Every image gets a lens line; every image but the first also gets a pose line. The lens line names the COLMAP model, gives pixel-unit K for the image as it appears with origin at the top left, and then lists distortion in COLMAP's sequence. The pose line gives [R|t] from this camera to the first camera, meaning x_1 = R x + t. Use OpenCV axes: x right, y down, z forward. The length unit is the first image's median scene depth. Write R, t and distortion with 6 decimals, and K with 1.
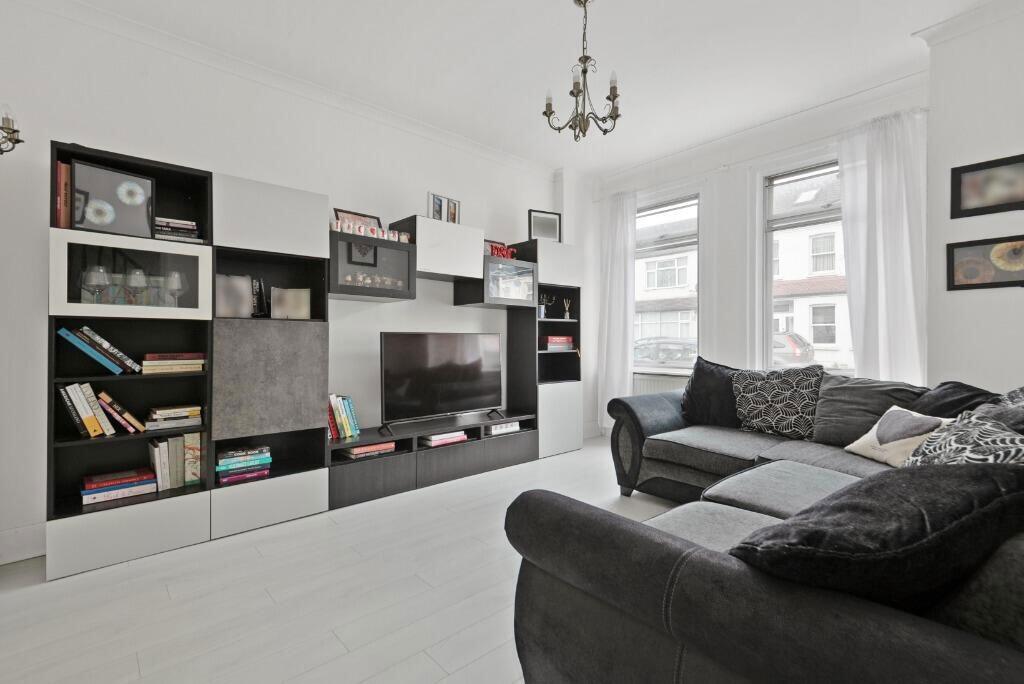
lens RADIAL K [[455.5, 0, 512.0], [0, 455.5, 342.0], [0, 0, 1]] dist [0.067870, -0.041626]
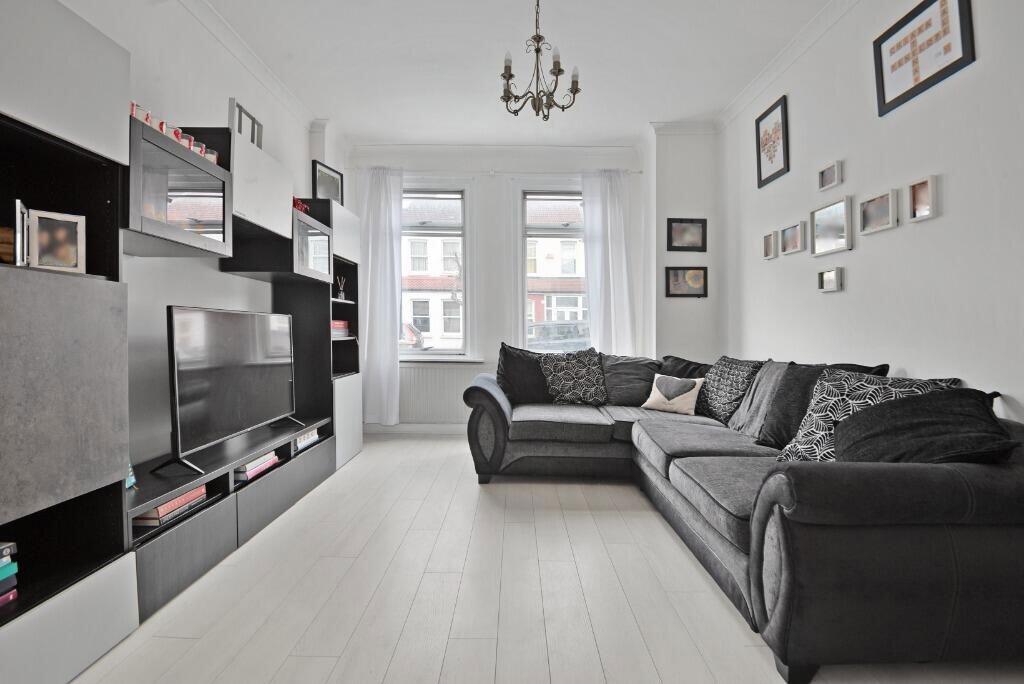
lens RADIAL K [[473.2, 0, 512.1], [0, 473.2, 329.6], [0, 0, 1]] dist [-0.001447, -0.000473]
pose [[0.671706, 0.011354, 0.740731, -0.429953], [-0.009128, 0.999933, -0.007049, 0.009539], [-0.740762, -0.002026, 0.671765, 0.251039]]
